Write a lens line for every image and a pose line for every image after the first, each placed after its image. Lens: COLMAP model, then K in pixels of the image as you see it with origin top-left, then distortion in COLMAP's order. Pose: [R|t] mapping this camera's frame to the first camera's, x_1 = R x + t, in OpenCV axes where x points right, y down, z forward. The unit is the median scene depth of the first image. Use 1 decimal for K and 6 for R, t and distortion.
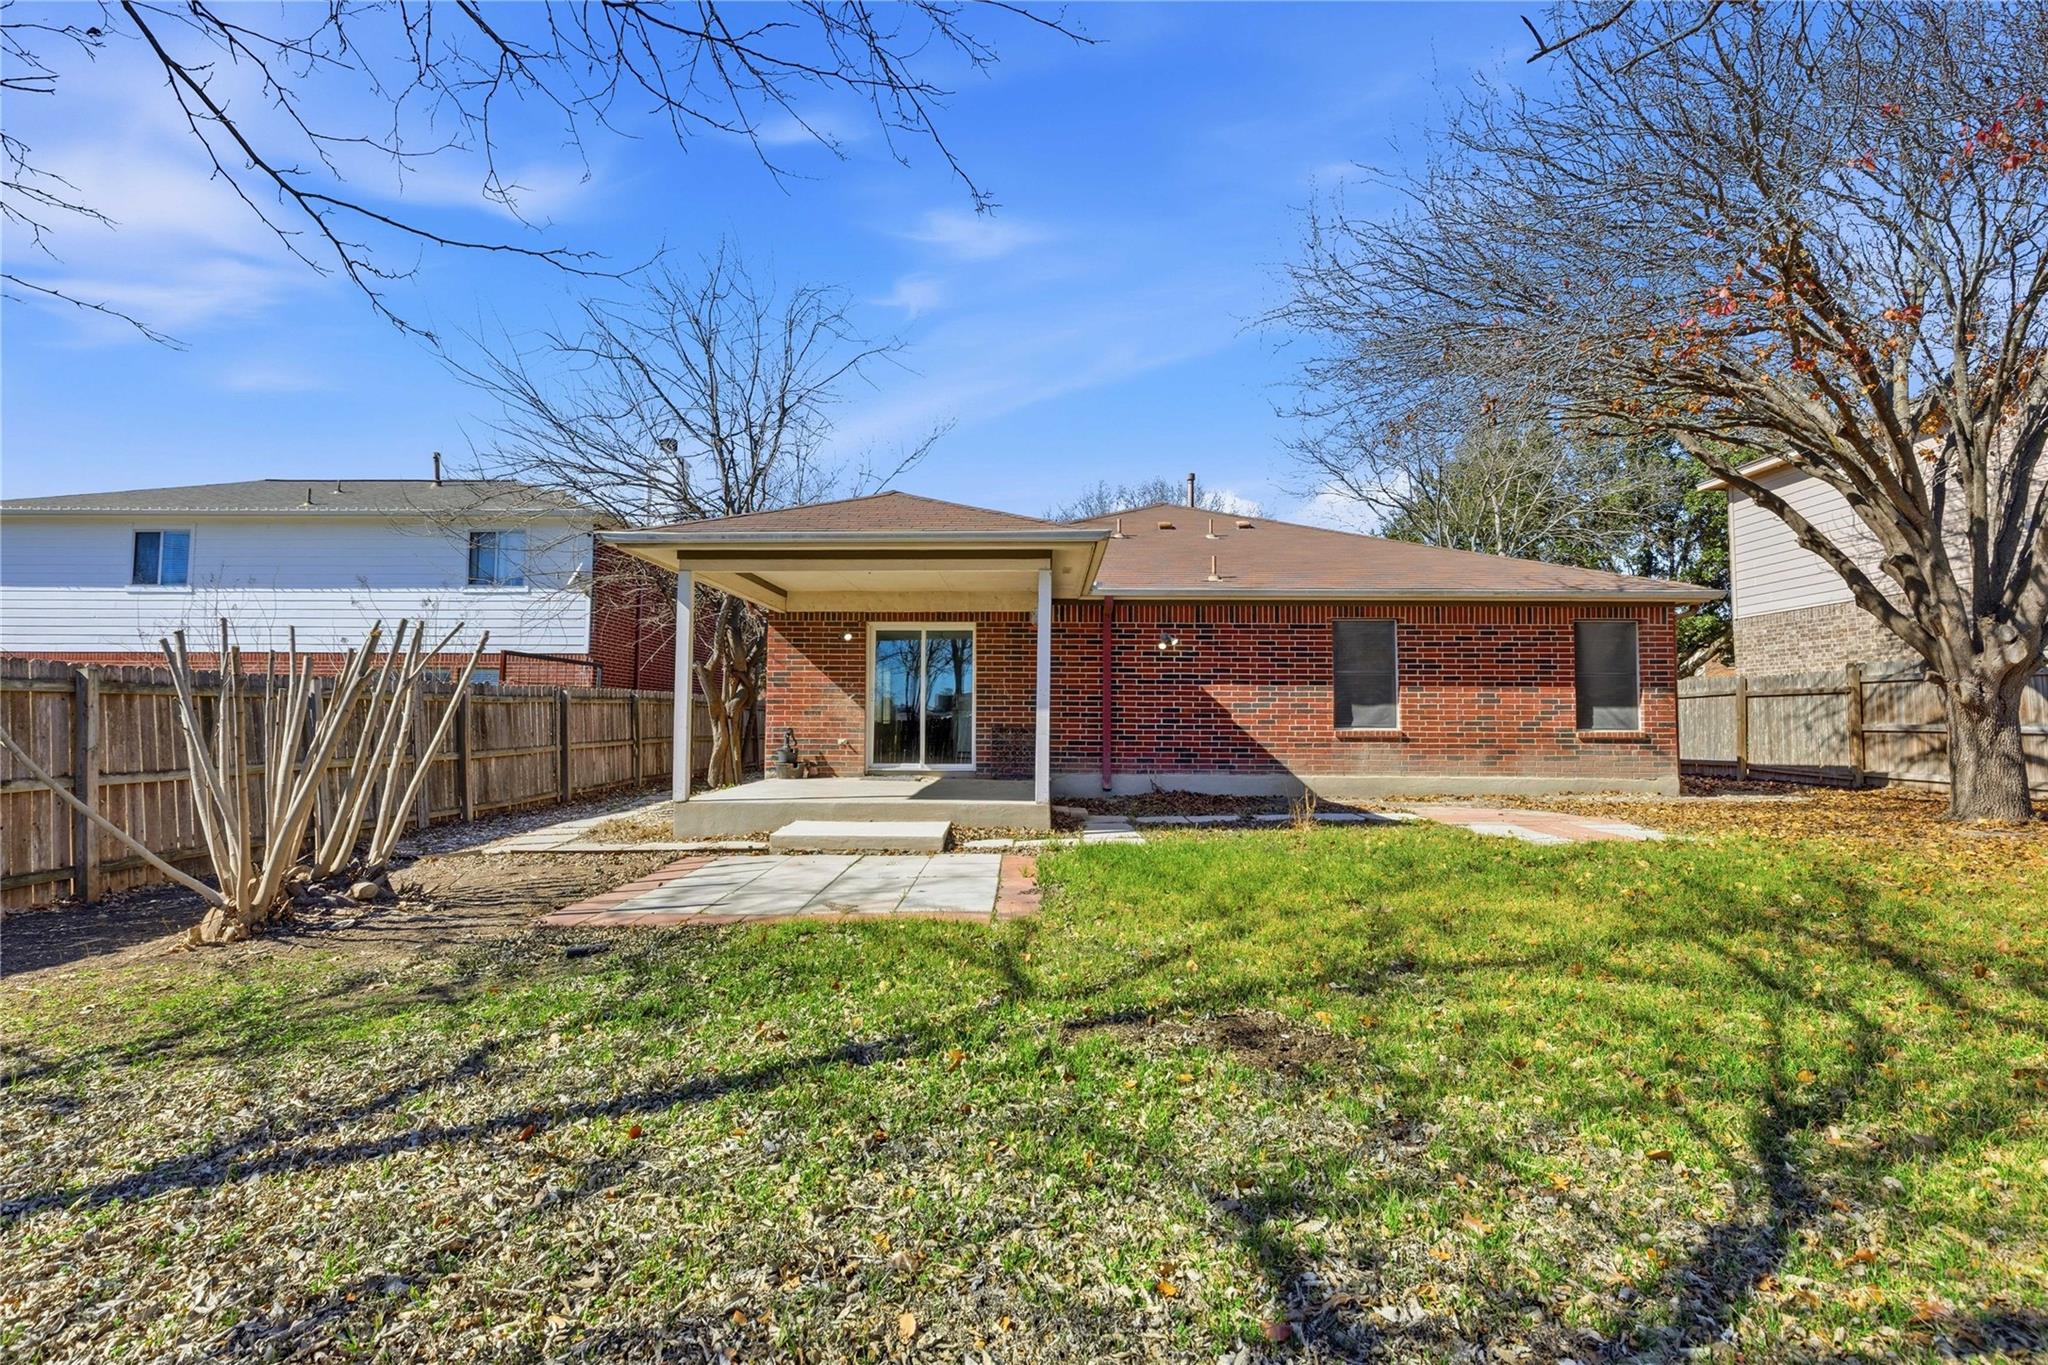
lens RADIAL K [[927.8, 0, 1034.0], [0, 927.8, 671.3], [0, 0, 1]] dist [0.011294, -0.000063]
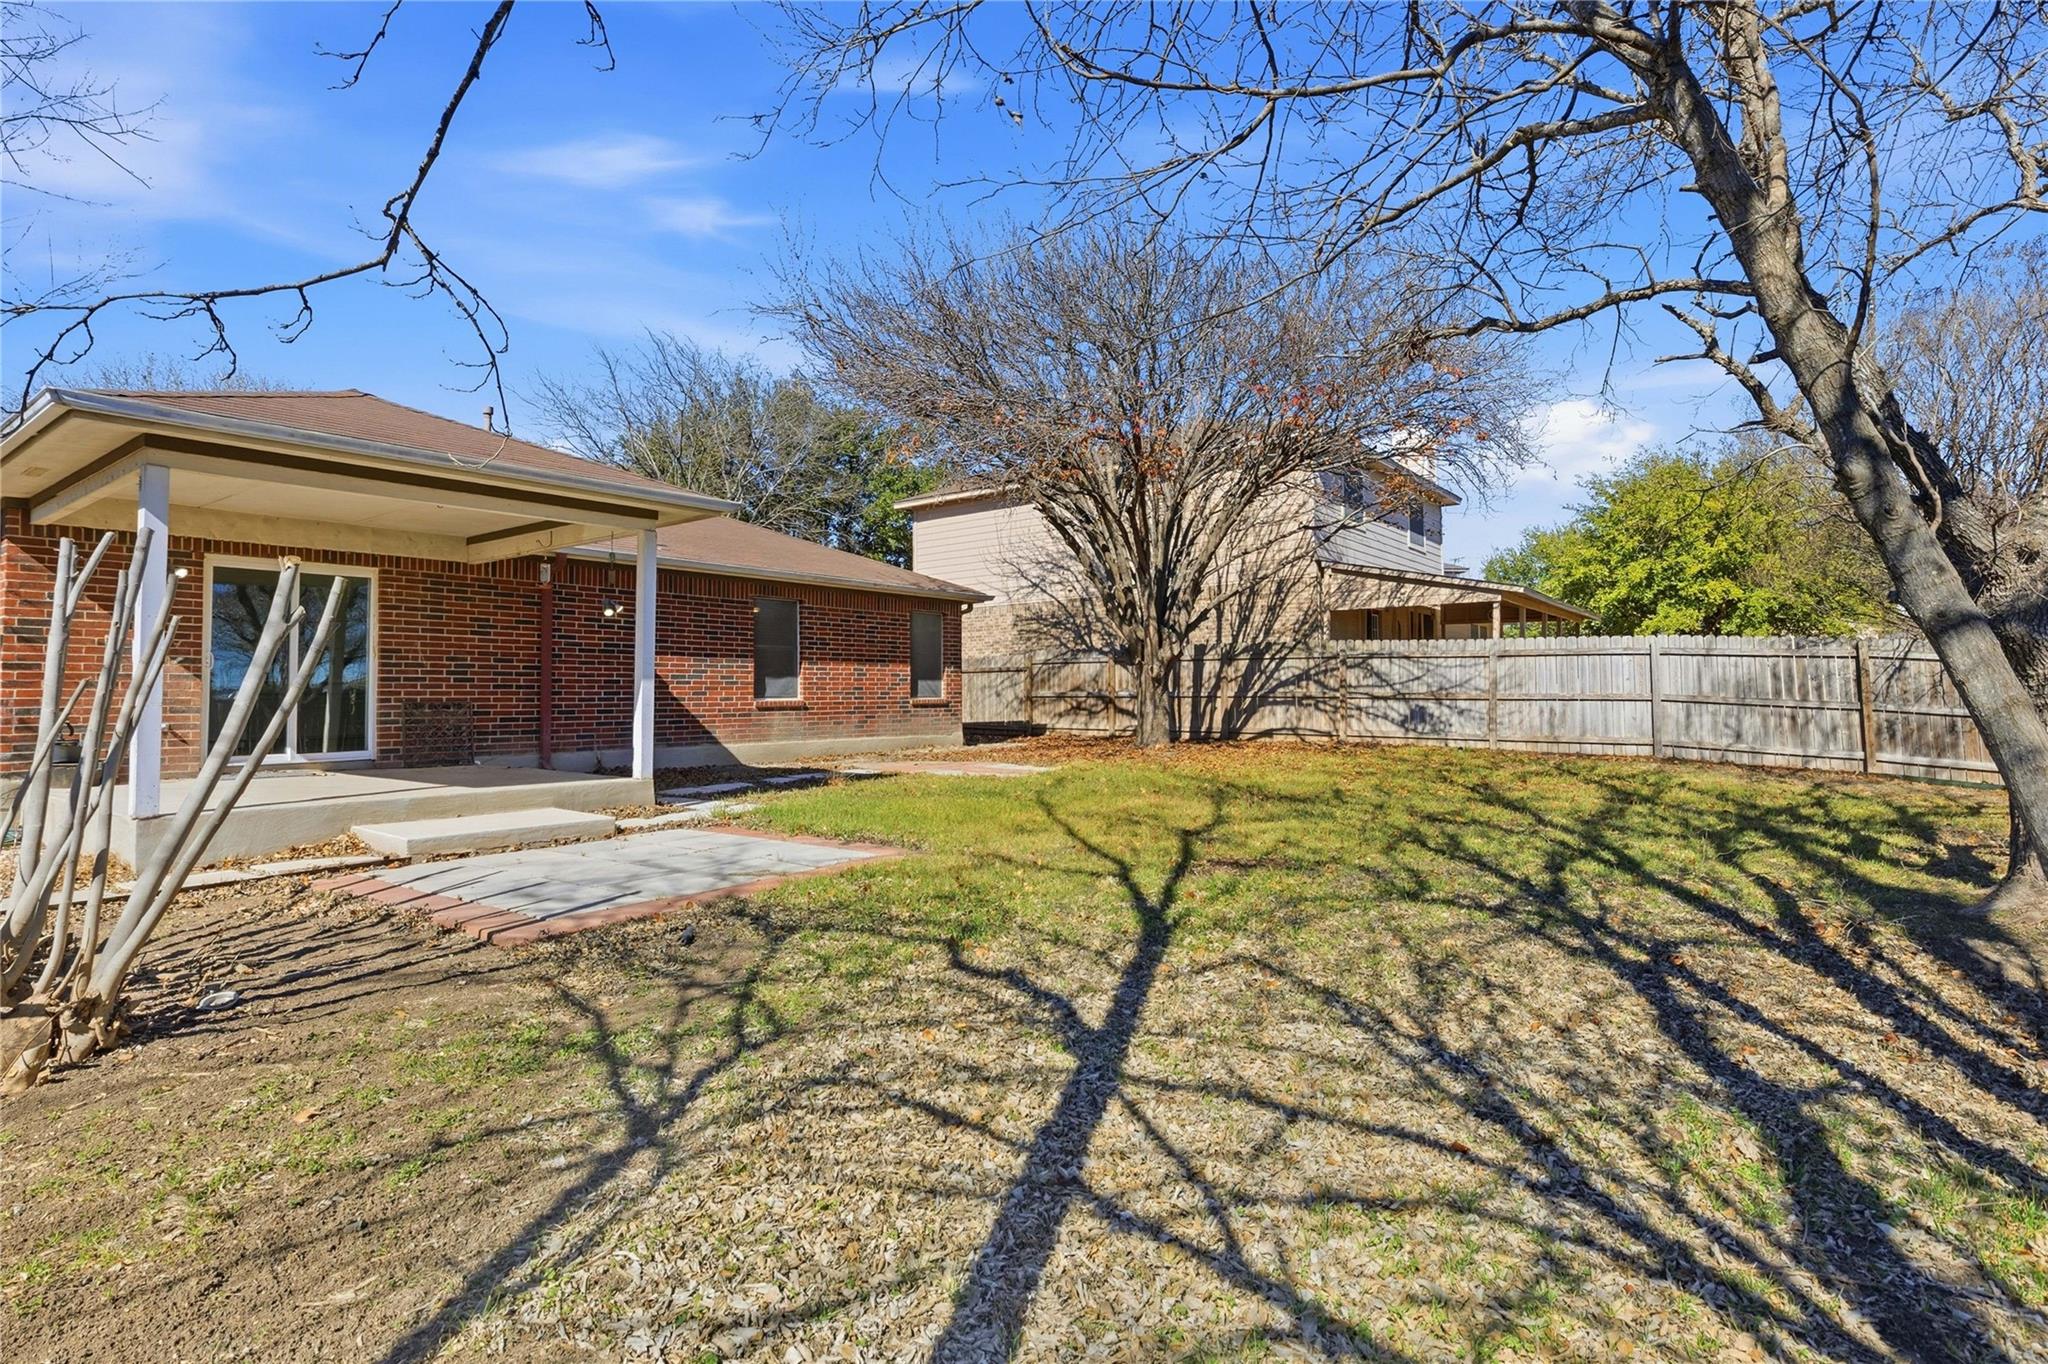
lens RADIAL K [[1019.4, 0, 1024.0], [0, 1019.4, 682.0], [0, 0, 1]] dist [0.001596, 0.000067]
pose [[0.597631, 0.001257, 0.801771, -0.426033], [-0.032082, 0.999235, 0.022347, 0.005956], [-0.801129, -0.039078, 0.597214, 0.057373]]
